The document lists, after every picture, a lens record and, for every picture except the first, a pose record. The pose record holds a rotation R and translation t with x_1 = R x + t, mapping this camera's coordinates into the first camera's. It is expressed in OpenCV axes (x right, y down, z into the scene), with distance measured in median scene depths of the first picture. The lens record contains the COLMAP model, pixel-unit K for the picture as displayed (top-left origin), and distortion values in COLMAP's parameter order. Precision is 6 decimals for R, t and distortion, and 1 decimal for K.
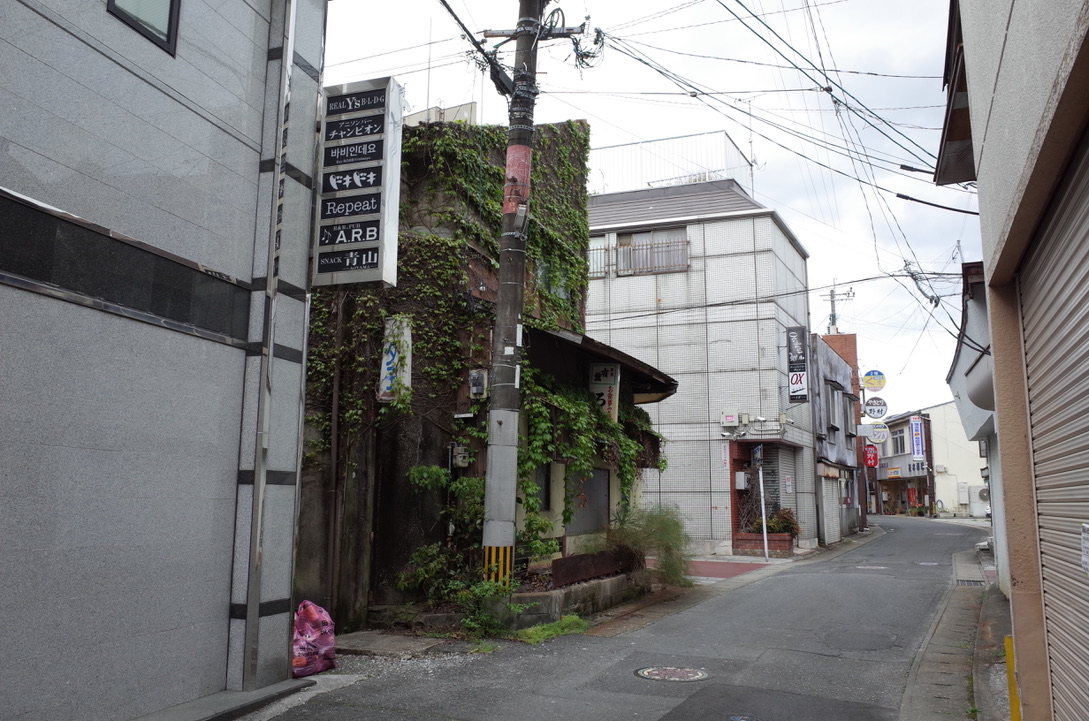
lens RADIAL K [[839.4, 0, 544.5], [0, 839.4, 360.5], [0, 0, 1]] dist [-0.073744, 0.076232]
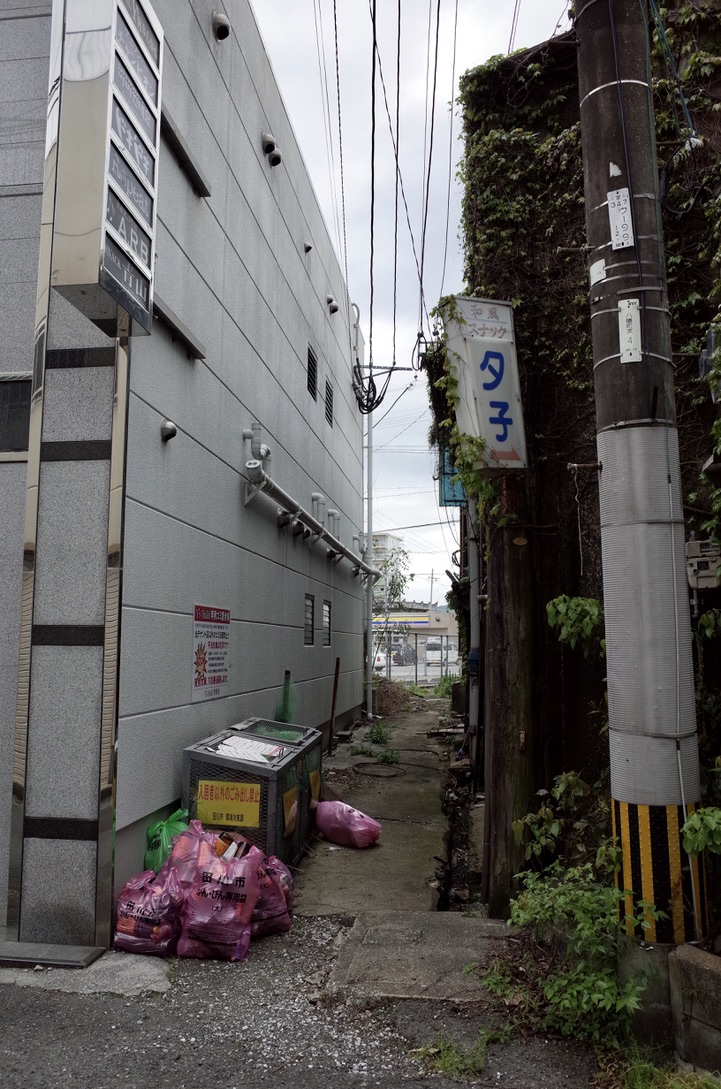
lens RADIAL K [[839.4, 0, 360.5], [0, 839.4, 544.5], [0, 0, 1]] dist [-0.073744, 0.076232]
pose [[0.183403, -0.128748, -0.974570, 0.377961], [0.161582, 0.981850, -0.099301, 0.169644], [0.969667, -0.139261, 0.200878, 1.077827]]
